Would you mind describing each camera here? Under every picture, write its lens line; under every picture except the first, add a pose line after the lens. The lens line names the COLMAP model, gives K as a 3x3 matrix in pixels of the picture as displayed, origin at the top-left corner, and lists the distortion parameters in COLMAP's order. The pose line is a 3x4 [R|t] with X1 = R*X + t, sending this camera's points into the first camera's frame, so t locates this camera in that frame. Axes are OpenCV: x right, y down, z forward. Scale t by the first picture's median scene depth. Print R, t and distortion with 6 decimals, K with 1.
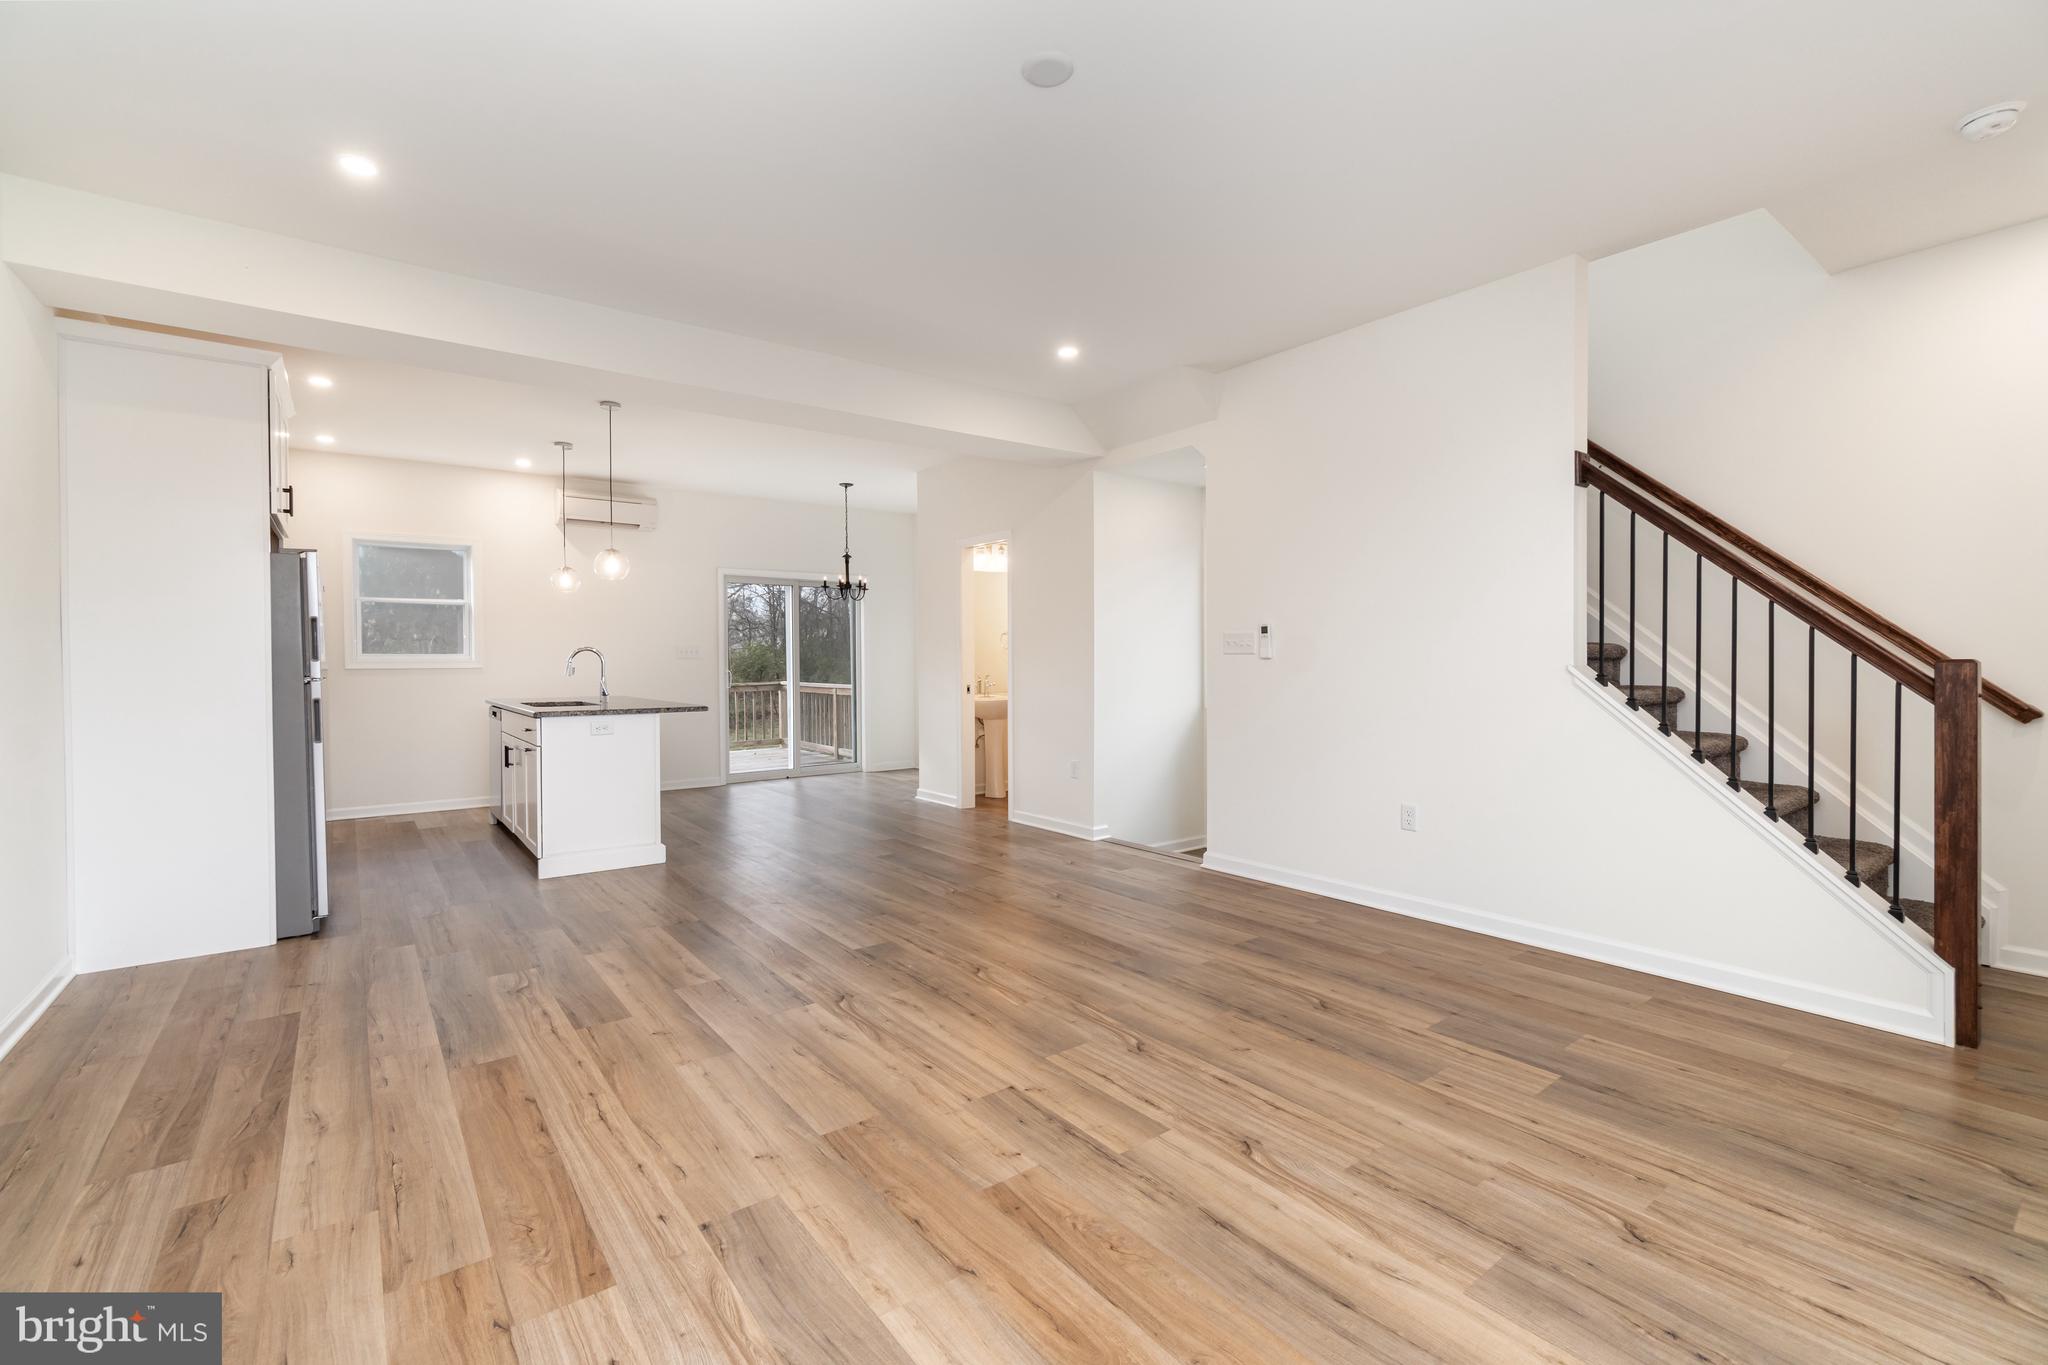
lens RADIAL K [[907.7, 0, 1016.9], [0, 907.7, 669.9], [0, 0, 1]] dist [-0.000583, -0.000949]
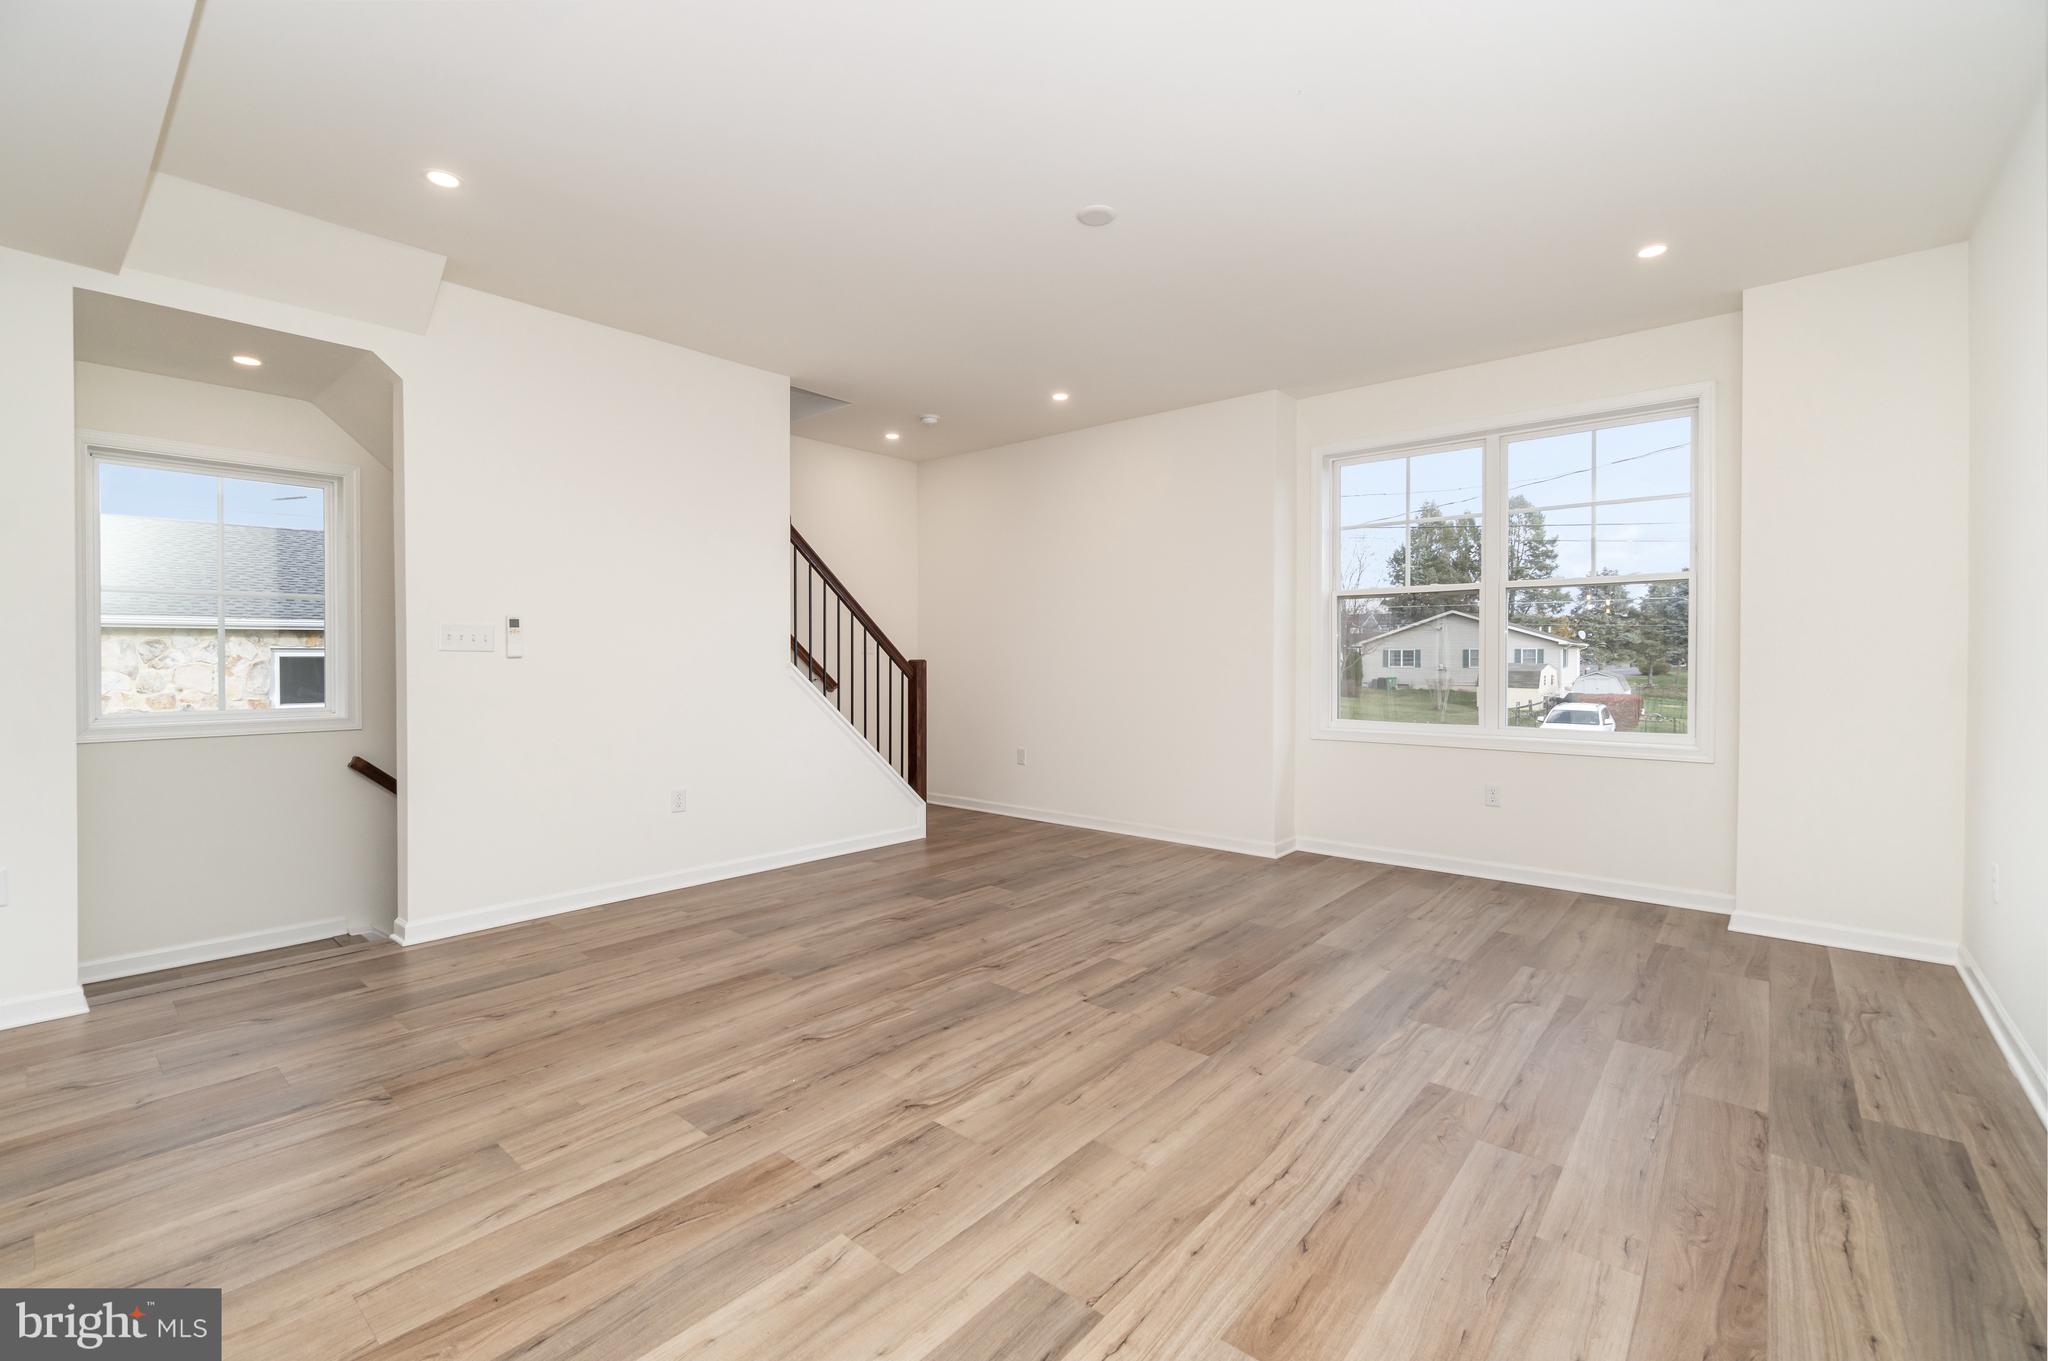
lens RADIAL K [[886.0, 0, 1005.3], [0, 886.0, 657.1], [0, 0, 1]] dist [-0.004863, 0.000546]
pose [[-0.219295, 0.007022, 0.975633, -1.094491], [0.011564, 0.999923, -0.004597, -0.007269], [-0.975590, 0.010274, -0.219359, 1.277989]]
